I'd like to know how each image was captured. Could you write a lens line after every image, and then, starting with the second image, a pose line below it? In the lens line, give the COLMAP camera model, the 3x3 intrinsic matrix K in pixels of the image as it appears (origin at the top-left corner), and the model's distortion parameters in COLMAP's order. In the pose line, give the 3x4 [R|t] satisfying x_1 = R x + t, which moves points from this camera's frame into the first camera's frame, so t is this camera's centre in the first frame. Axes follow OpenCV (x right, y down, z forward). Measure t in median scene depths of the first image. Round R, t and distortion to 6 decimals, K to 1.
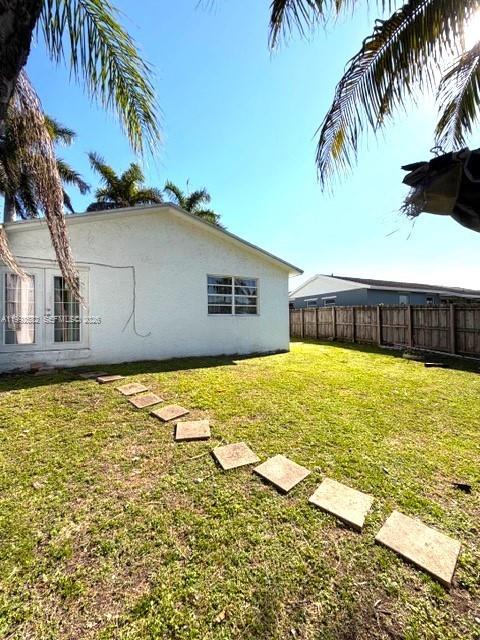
lens RADIAL K [[254.8, 0, 240.0], [0, 254.8, 320.0], [0, 0, 1]] dist [-0.003196, -0.000279]
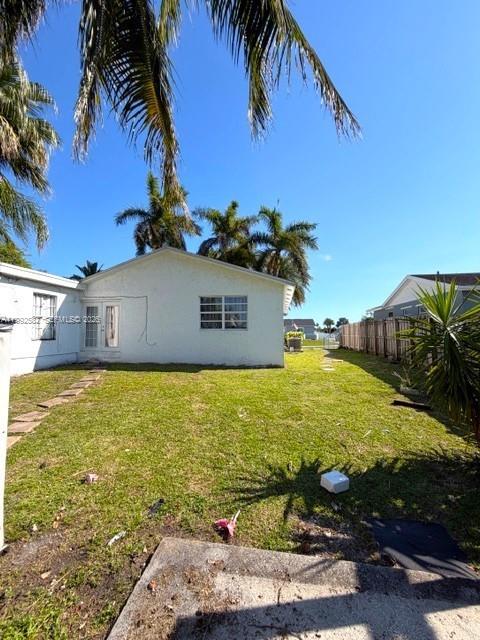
lens RADIAL K [[254.8, 0, 240.0], [0, 254.8, 320.0], [0, 0, 1]] dist [-0.003196, -0.000279]
pose [[0.813472, -0.014396, -0.581427, 0.690062], [-0.006208, 0.999422, -0.033432, -0.024881], [0.581572, 0.030805, 0.812912, 0.122729]]
